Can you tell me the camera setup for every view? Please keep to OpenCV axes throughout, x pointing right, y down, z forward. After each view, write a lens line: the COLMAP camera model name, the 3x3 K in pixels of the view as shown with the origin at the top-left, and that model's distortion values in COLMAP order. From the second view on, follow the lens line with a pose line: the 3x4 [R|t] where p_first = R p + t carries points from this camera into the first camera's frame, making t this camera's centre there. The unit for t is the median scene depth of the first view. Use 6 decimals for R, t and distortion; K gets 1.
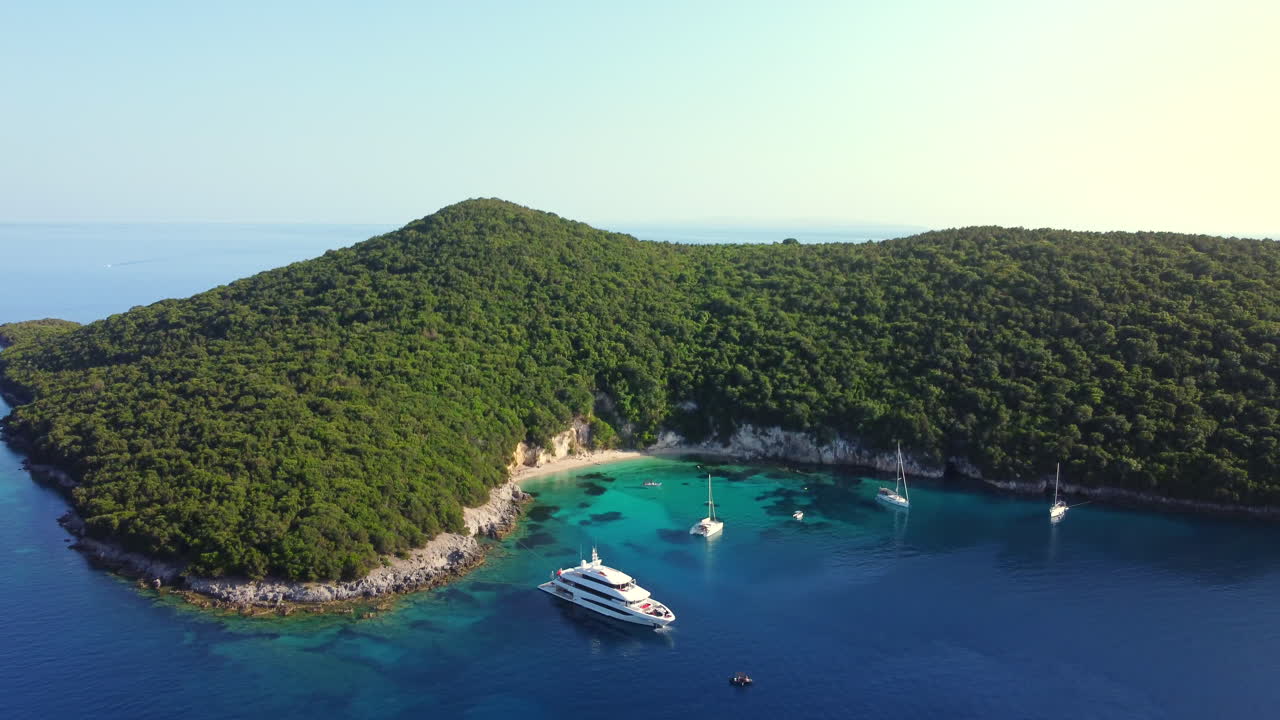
lens RADIAL K [[1001.9, 0, 637.5], [0, 1001.9, 361.2], [0, 0, 1]] dist [-0.023294, 0.019303]
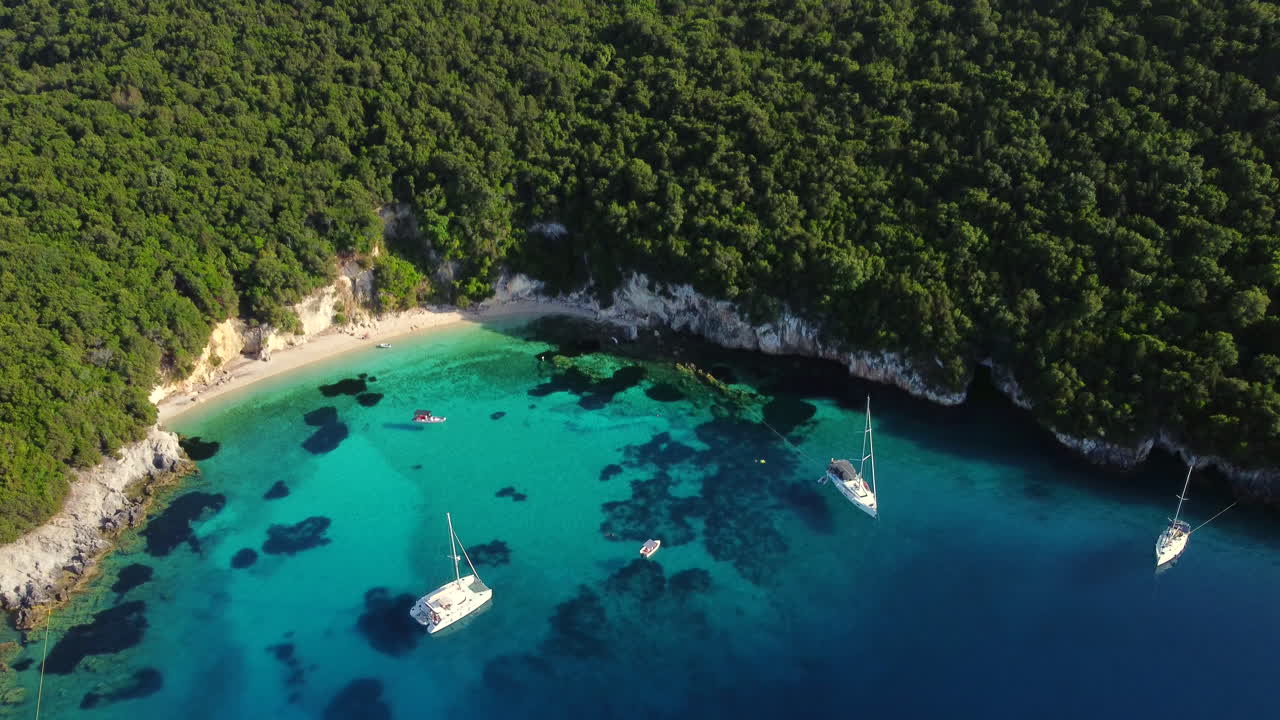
lens RADIAL K [[1001.9, 0, 641.0], [0, 1001.9, 358.4], [0, 0, 1]] dist [-0.023294, 0.019303]
pose [[0.998004, 0.023343, -0.058683, 0.144581], [-0.001649, 0.938496, 0.345285, -0.091134], [0.063134, -0.344499, 0.936661, 0.434036]]
